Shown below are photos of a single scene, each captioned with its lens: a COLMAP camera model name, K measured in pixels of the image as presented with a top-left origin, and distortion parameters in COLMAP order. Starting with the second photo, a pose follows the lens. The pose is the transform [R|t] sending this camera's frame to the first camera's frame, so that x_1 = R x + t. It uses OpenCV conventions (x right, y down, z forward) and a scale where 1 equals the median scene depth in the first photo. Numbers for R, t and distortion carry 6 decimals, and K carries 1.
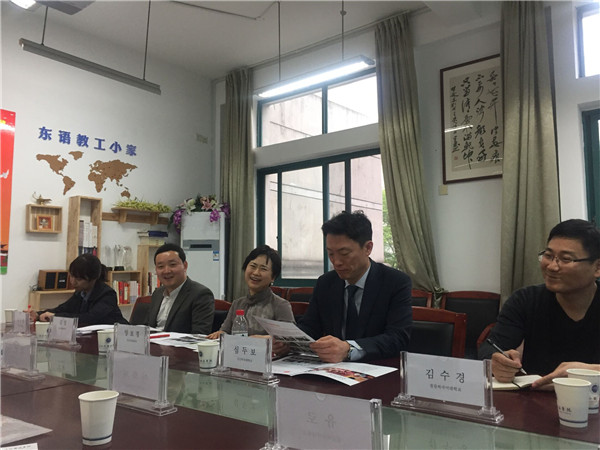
lens RADIAL K [[499.6, 0, 301.6], [0, 499.6, 226.4], [0, 0, 1]] dist [0.027624, -0.033479]
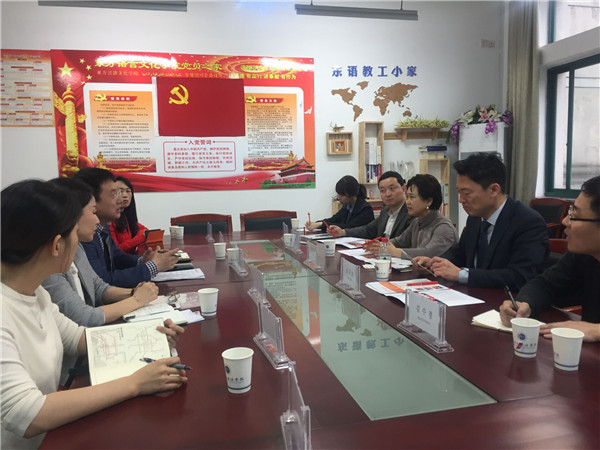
lens RADIAL K [[499.6, 0, 298.8], [0, 499.6, 225.4], [0, 0, 1]] dist [0.027624, -0.033479]
pose [[0.764219, 0.054775, -0.642627, 0.200147], [0.078414, 0.981104, 0.176878, -0.038883], [0.640172, -0.185564, 0.745483, -0.024559]]
